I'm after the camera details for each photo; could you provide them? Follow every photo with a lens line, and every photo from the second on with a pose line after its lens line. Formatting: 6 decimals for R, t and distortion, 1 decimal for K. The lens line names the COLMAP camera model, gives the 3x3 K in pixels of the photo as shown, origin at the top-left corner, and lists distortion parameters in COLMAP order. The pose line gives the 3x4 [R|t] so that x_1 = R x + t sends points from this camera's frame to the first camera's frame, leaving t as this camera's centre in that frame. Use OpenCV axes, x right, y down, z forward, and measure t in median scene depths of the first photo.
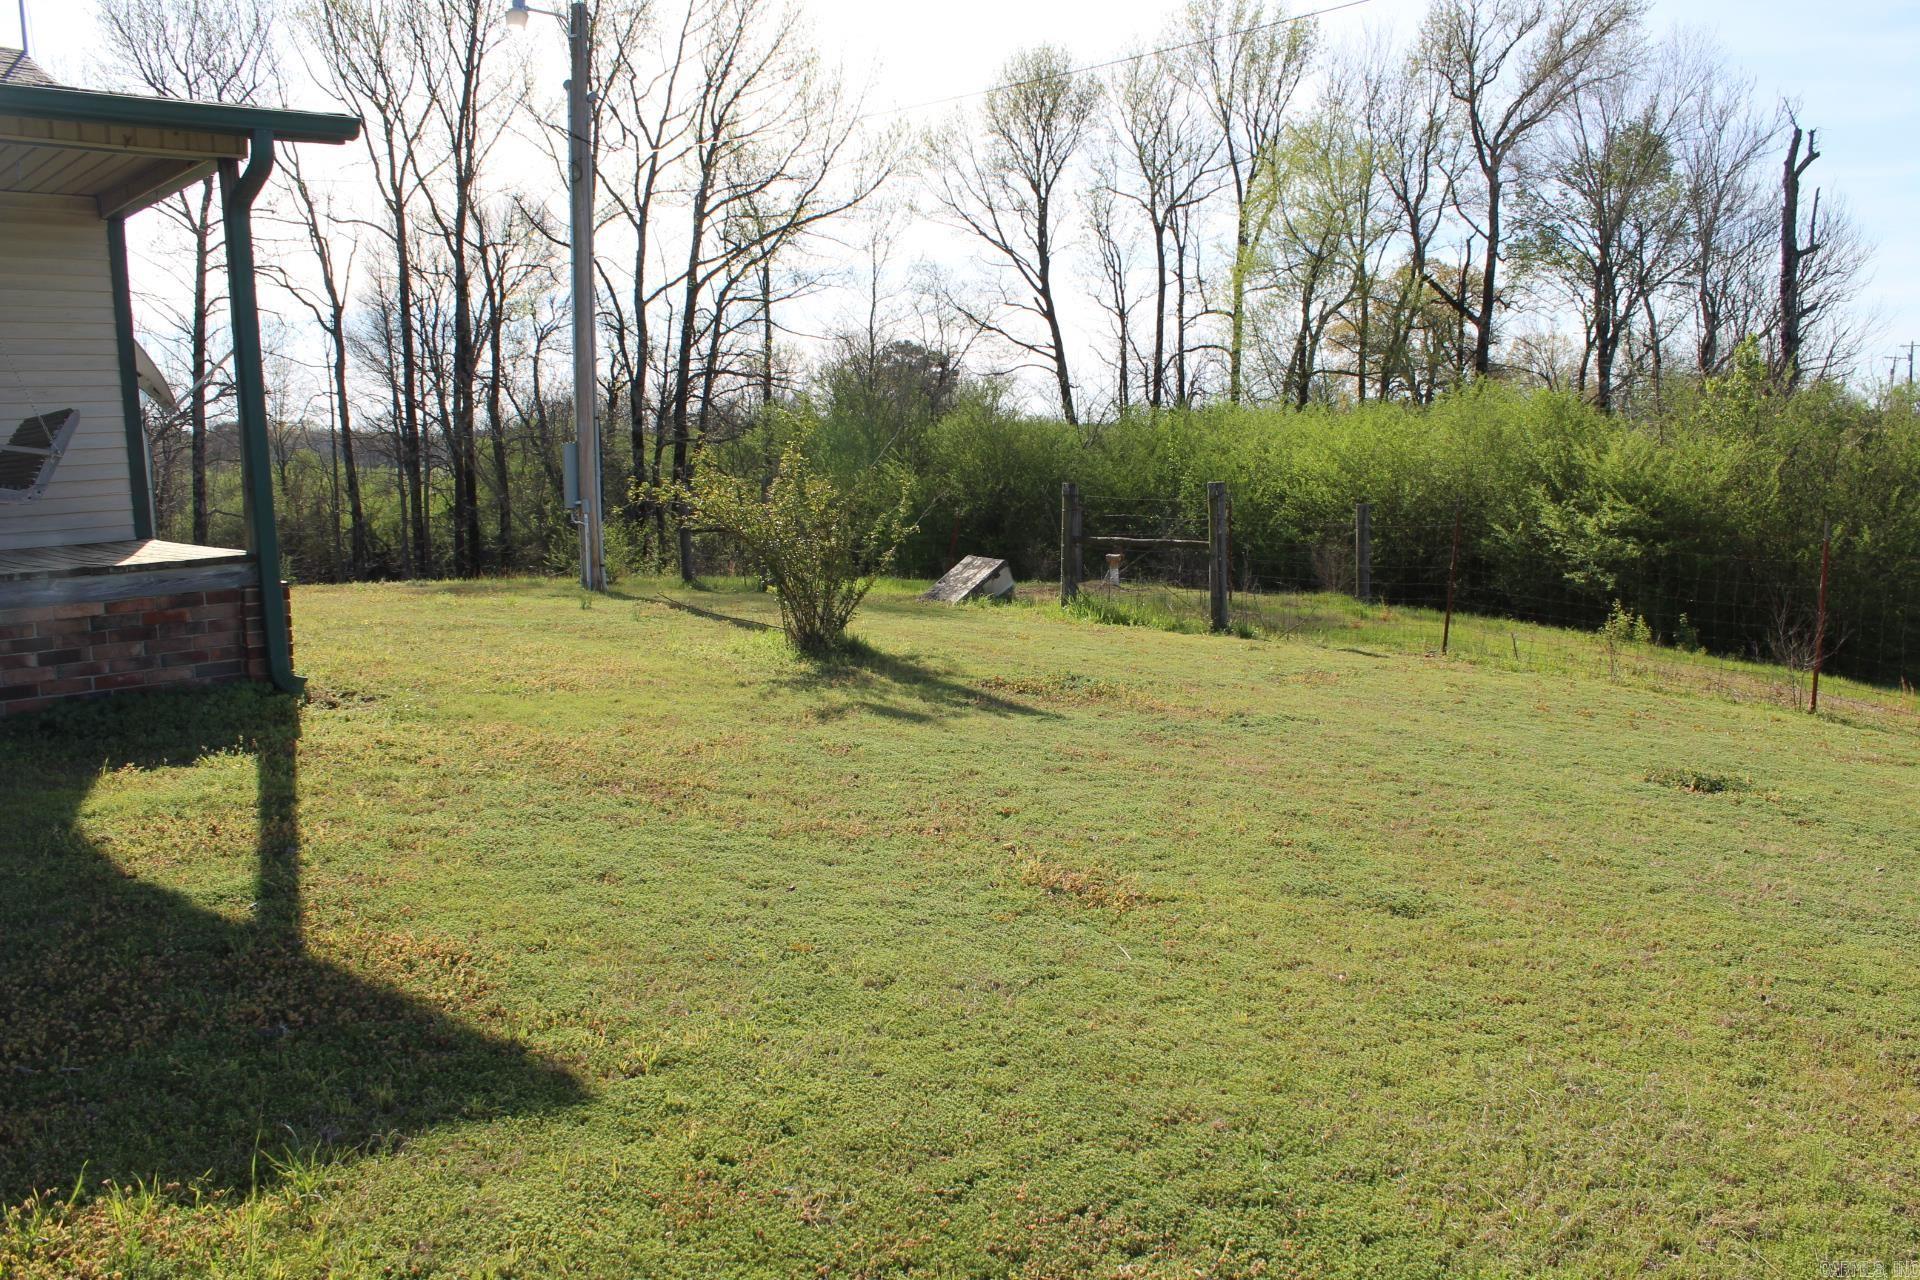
lens RADIAL K [[1581.6, 0, 960.0], [0, 1581.6, 640.0], [0, 0, 1]] dist [-0.177378, 0.154763]
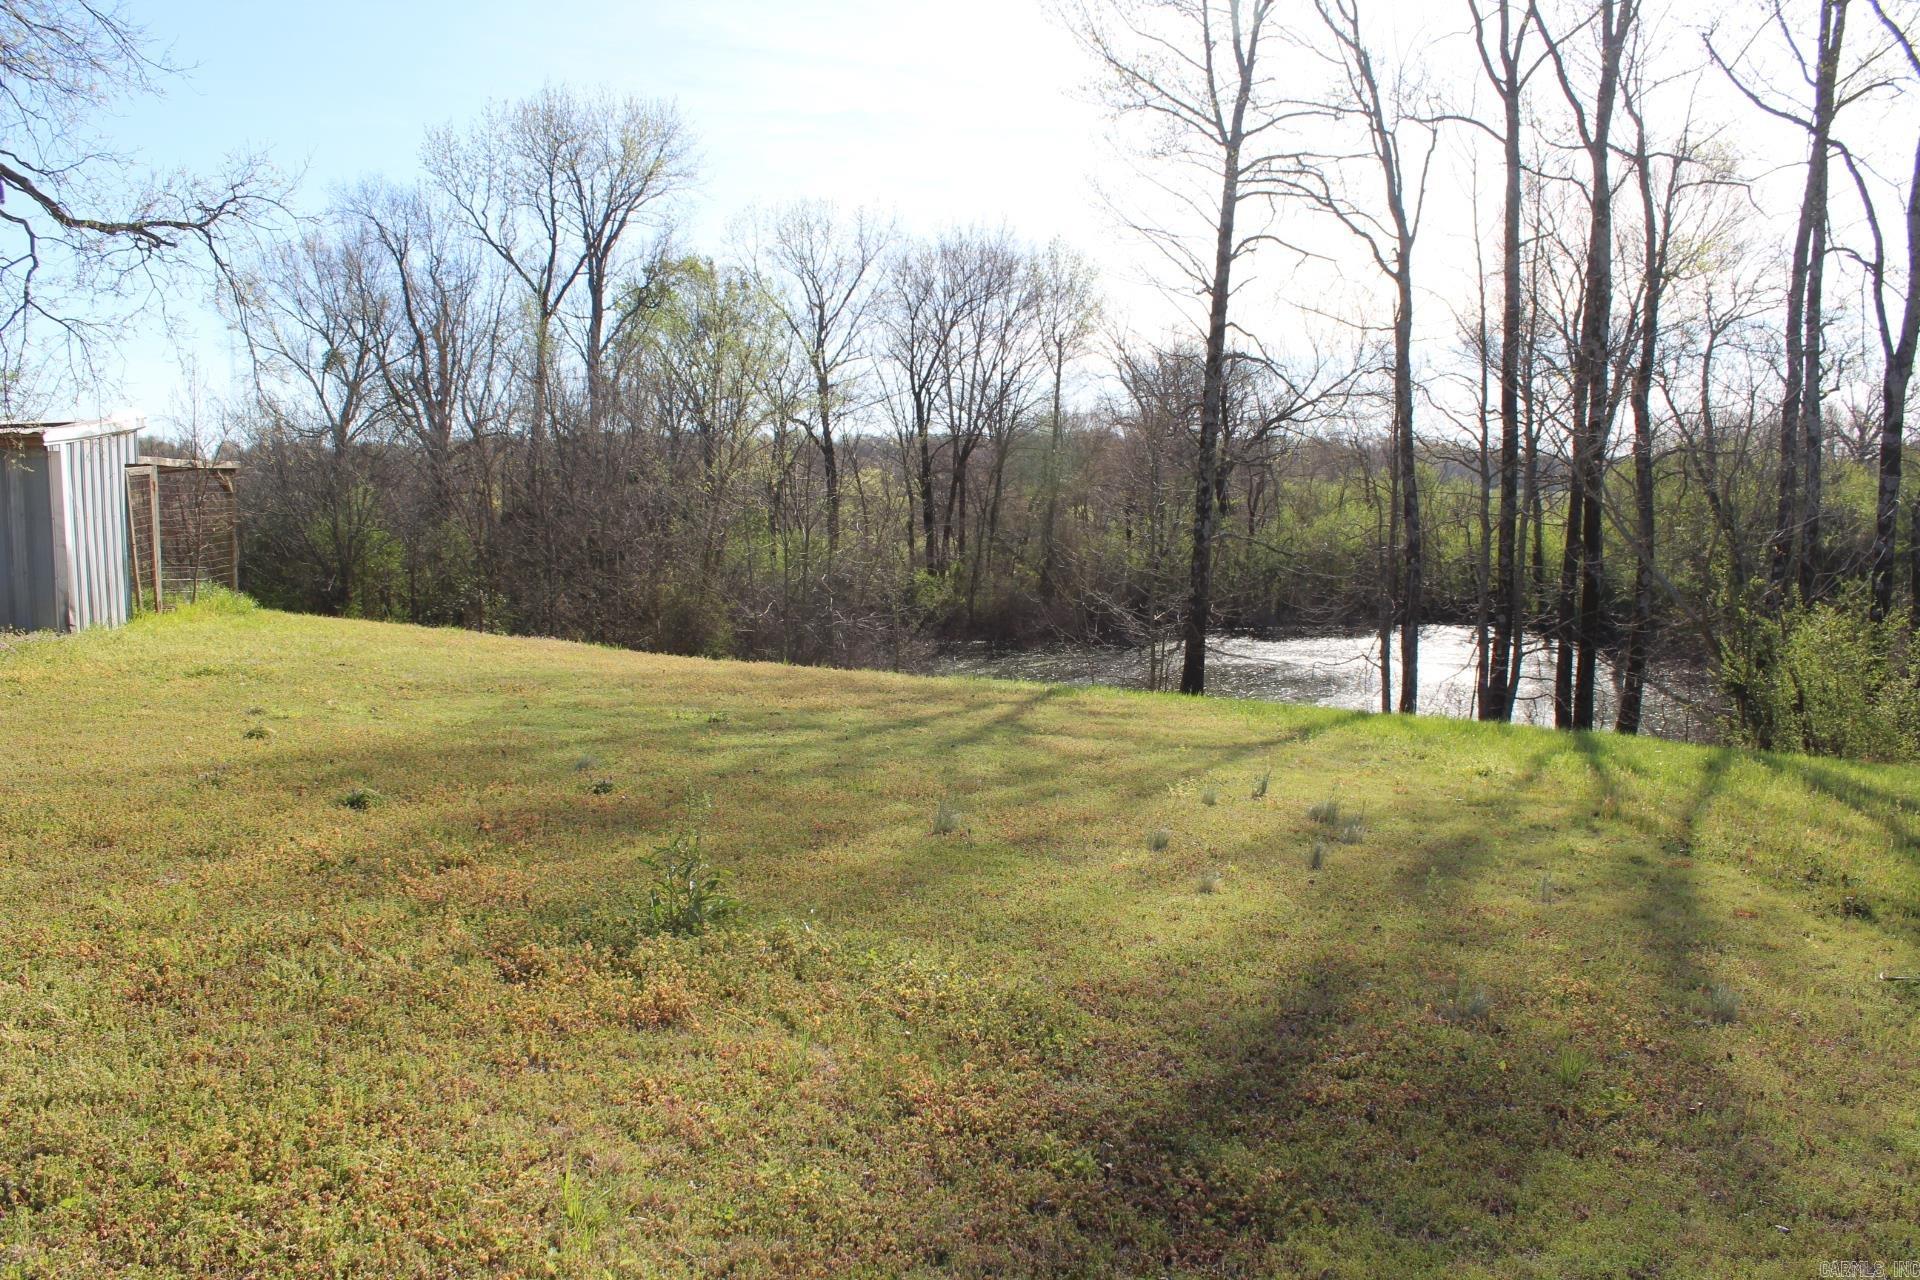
lens RADIAL K [[1581.6, 0, 960.0], [0, 1581.6, 640.0], [0, 0, 1]] dist [-0.177378, 0.154763]
pose [[0.759055, 0.094561, -0.644122, -0.099827], [-0.104506, 0.994263, 0.022811, -0.037715], [0.642584, 0.050000, 0.764582, 0.351066]]
